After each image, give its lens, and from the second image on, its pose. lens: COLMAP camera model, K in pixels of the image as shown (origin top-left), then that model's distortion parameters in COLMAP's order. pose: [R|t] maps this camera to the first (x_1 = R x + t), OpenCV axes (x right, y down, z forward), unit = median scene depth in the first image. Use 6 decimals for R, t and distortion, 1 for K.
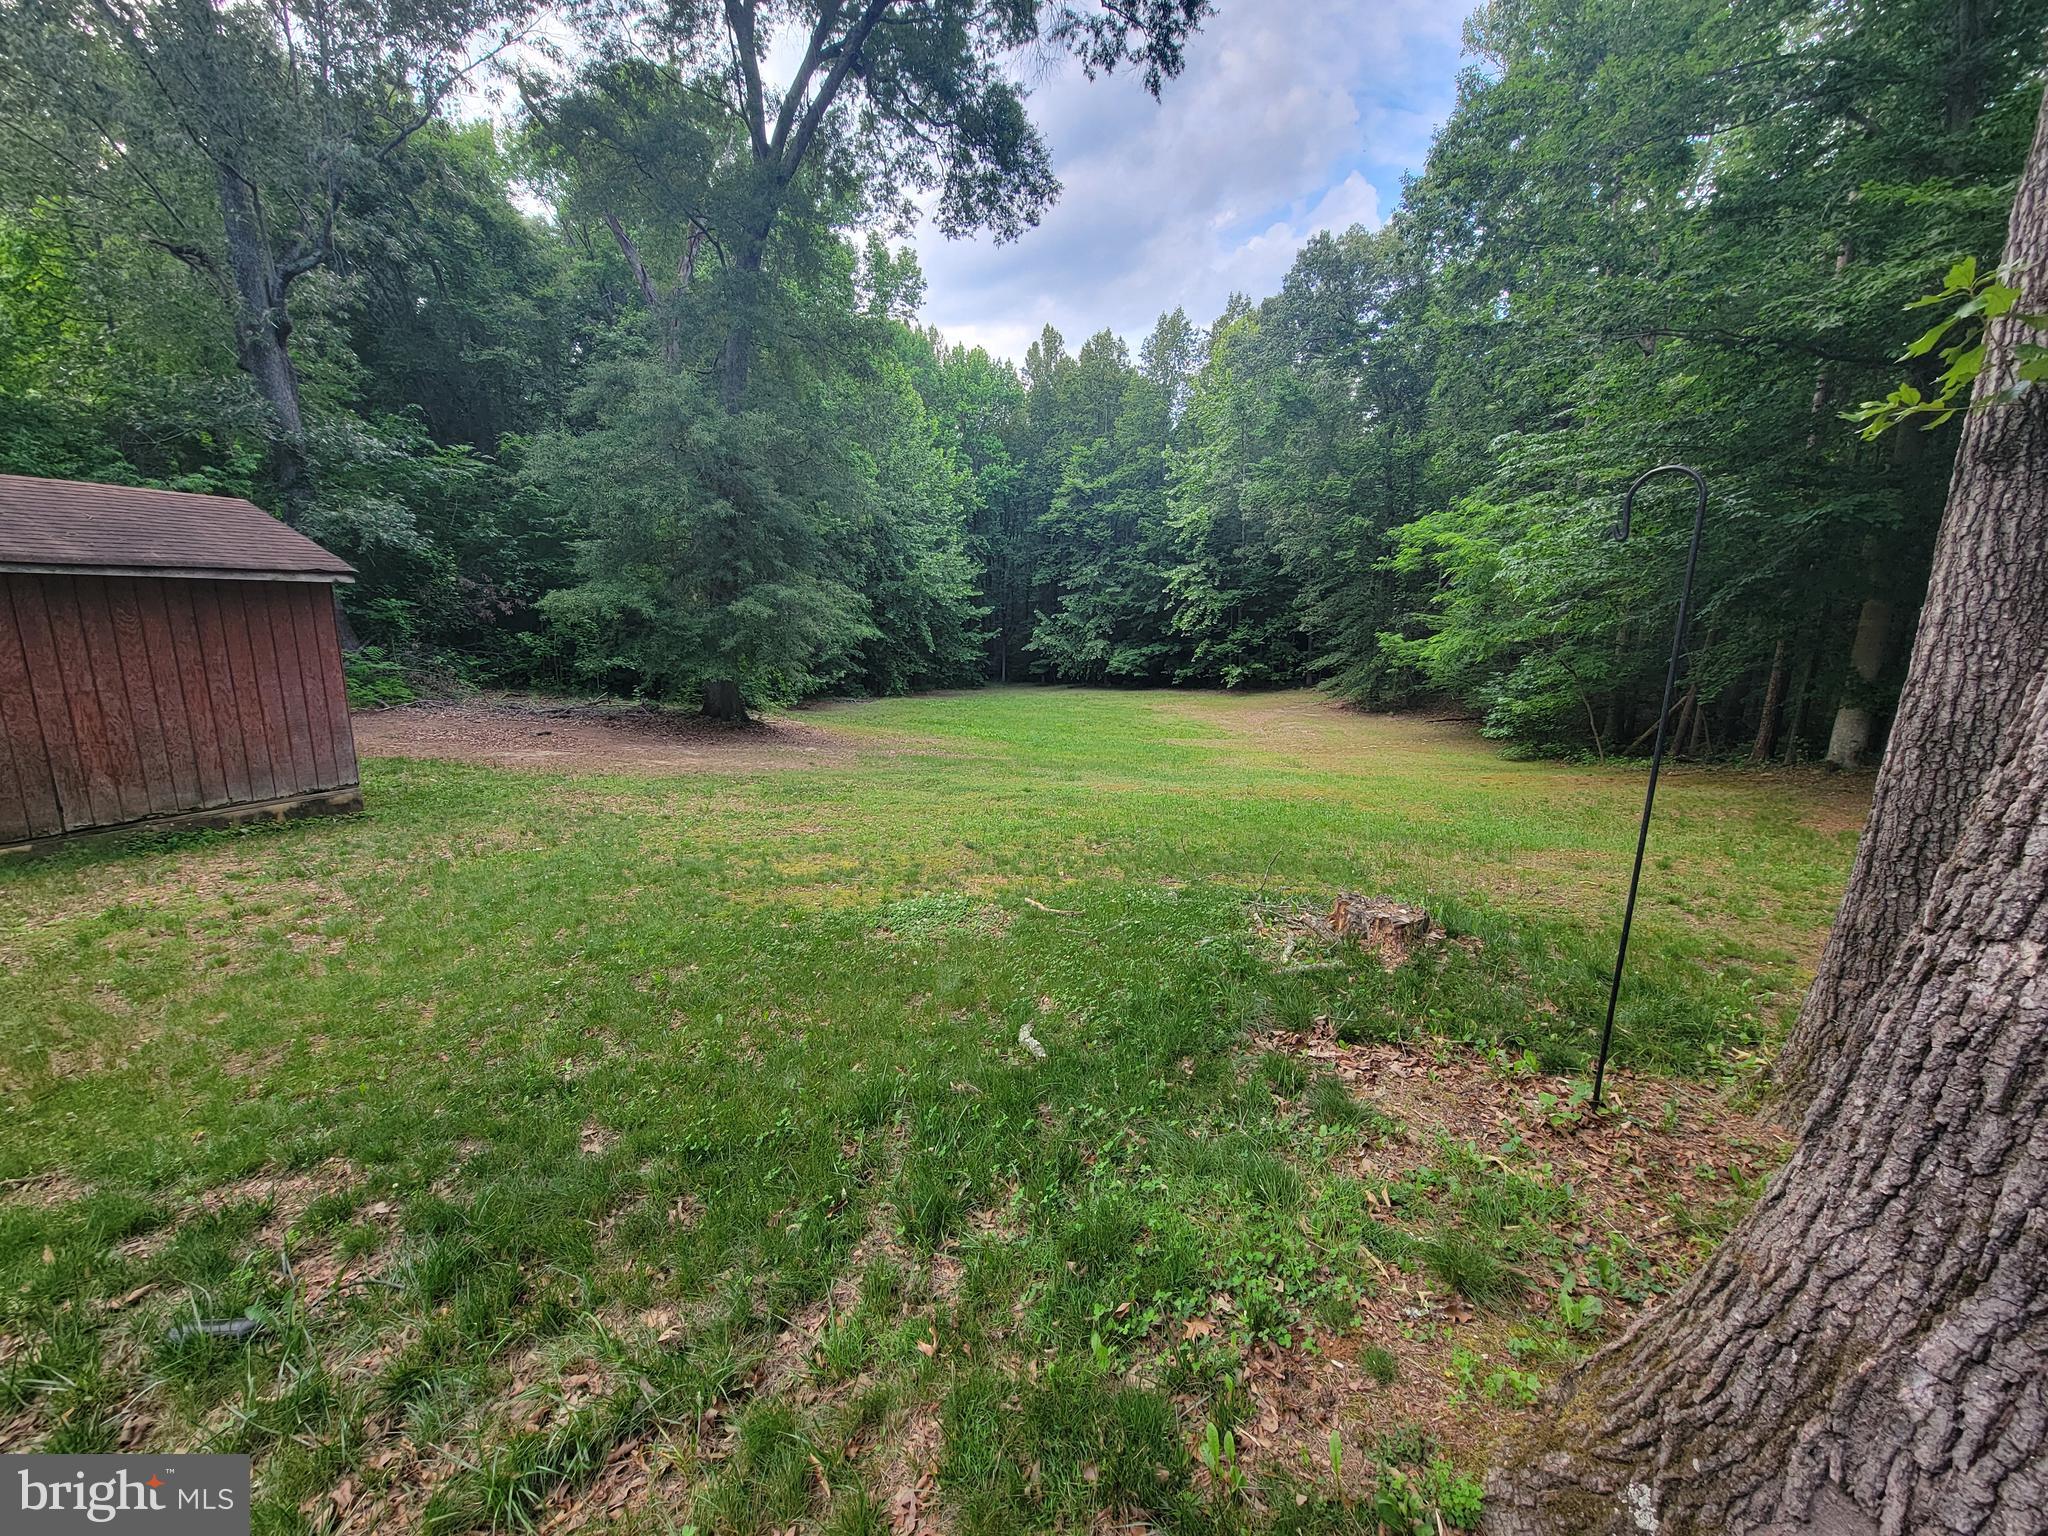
lens RADIAL K [[830.0, 0, 1014.3], [0, 830.0, 776.6], [0, 0, 1]] dist [-0.001953, 0.000273]
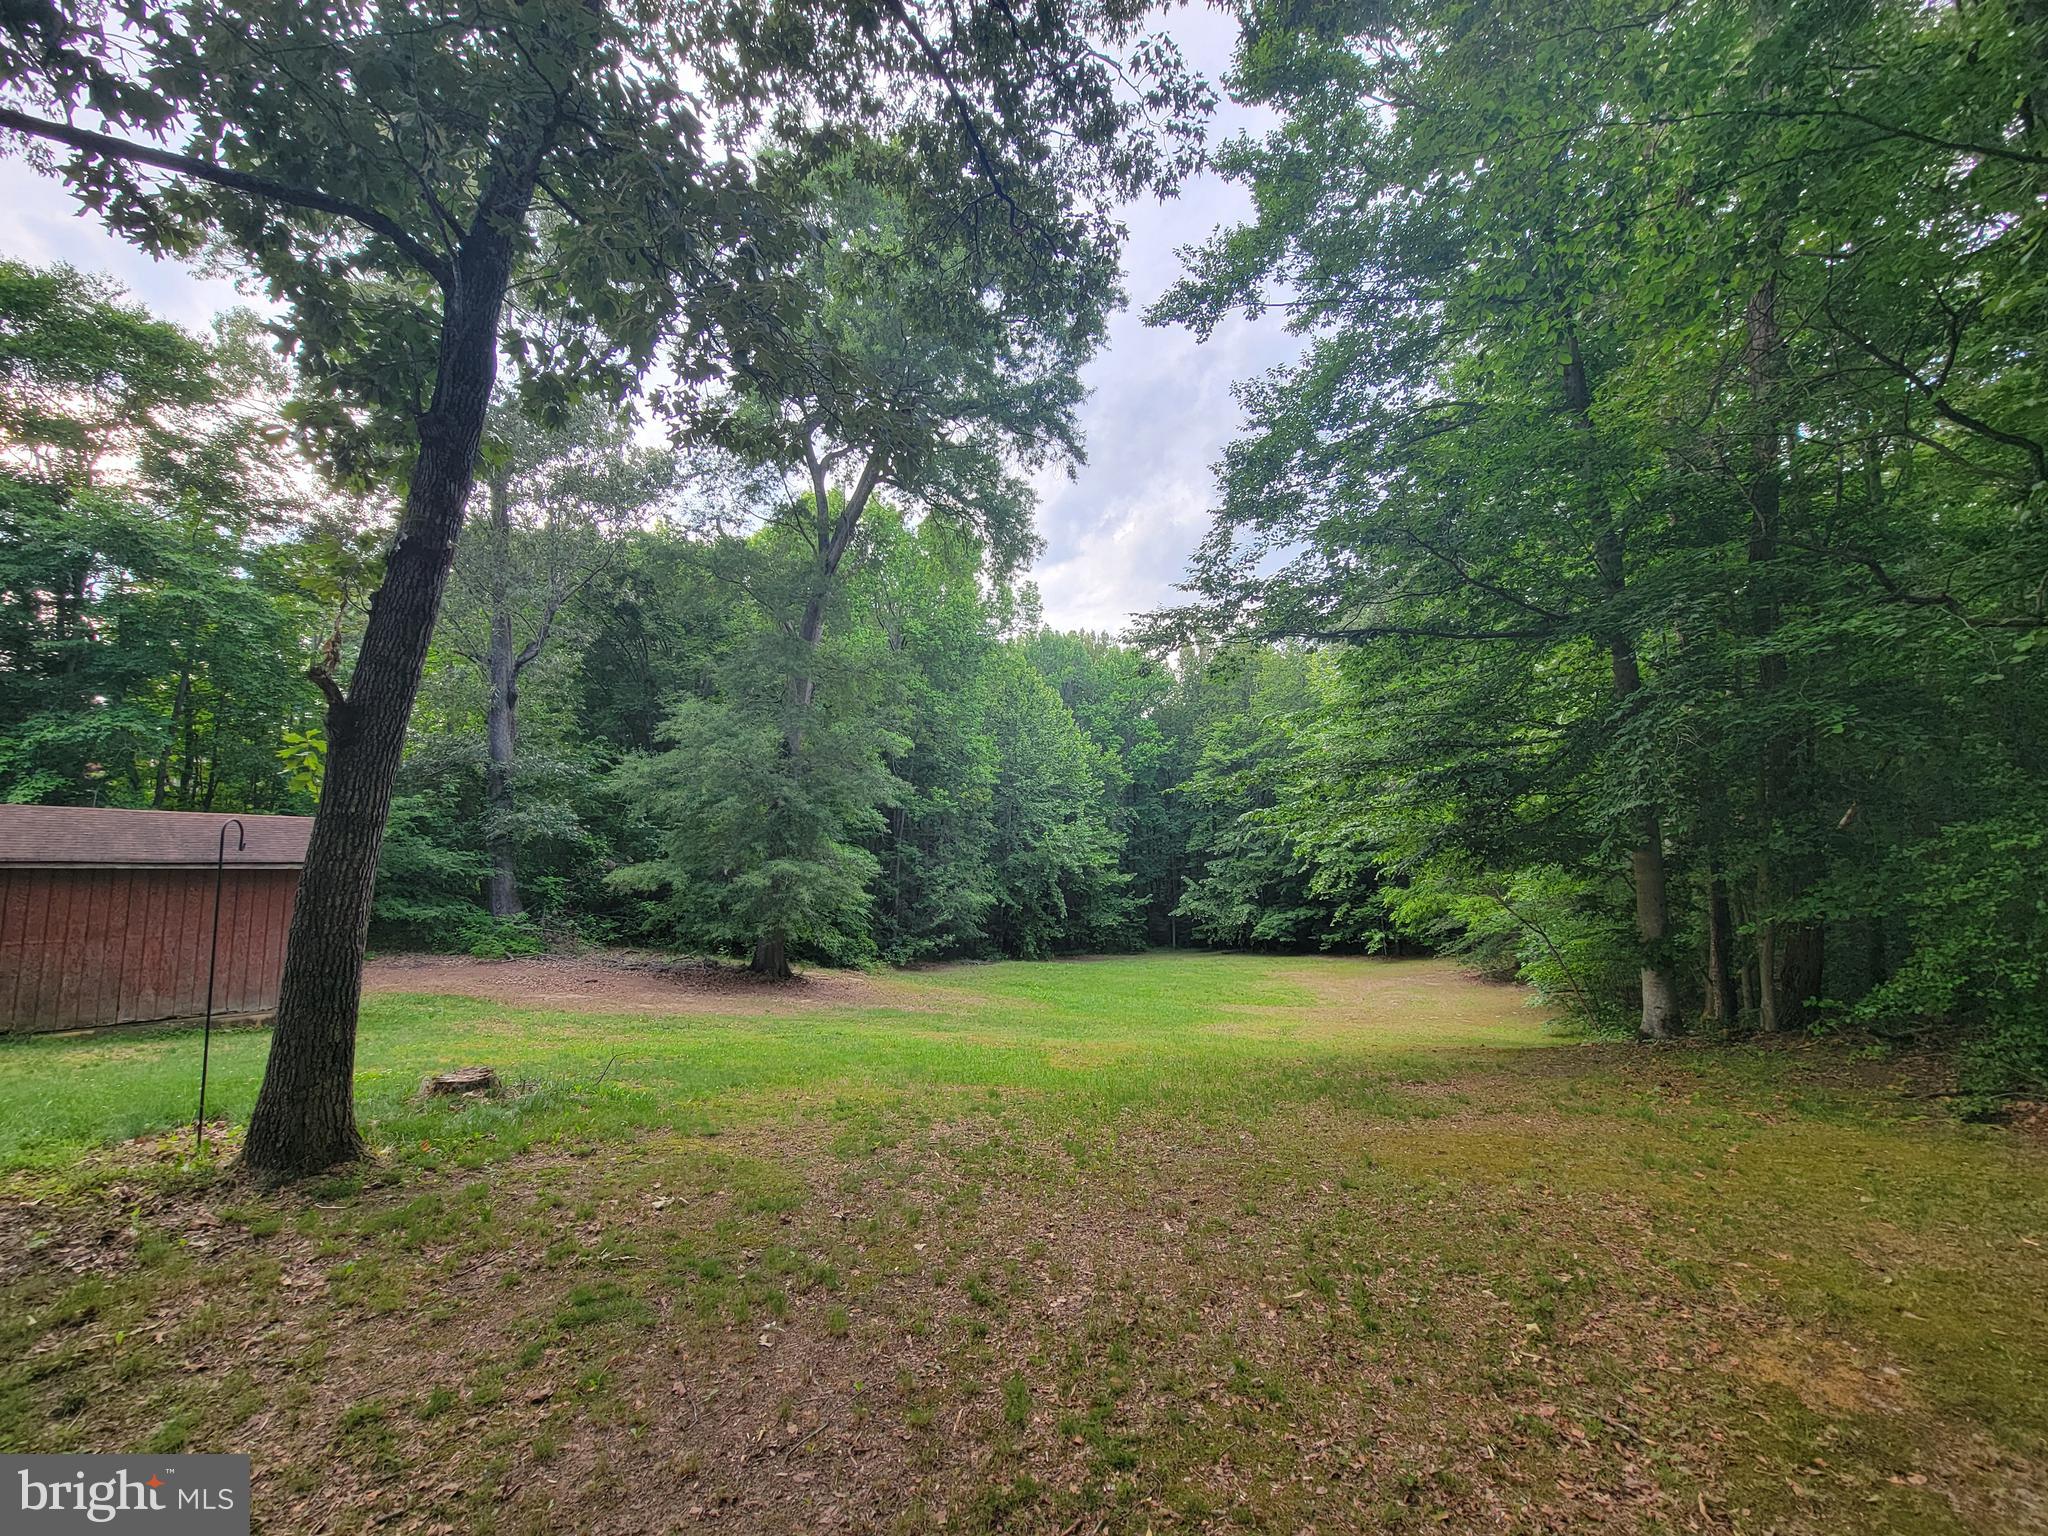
lens RADIAL K [[833.5, 0, 1024.7], [0, 833.5, 791.7], [0, 0, 1]] dist [-0.000354, 0.000317]
pose [[0.960317, -0.045745, -0.275132, 0.134919], [-0.037792, 0.956018, -0.290862, 0.005170], [0.276337, 0.289717, 0.916352, -0.018783]]
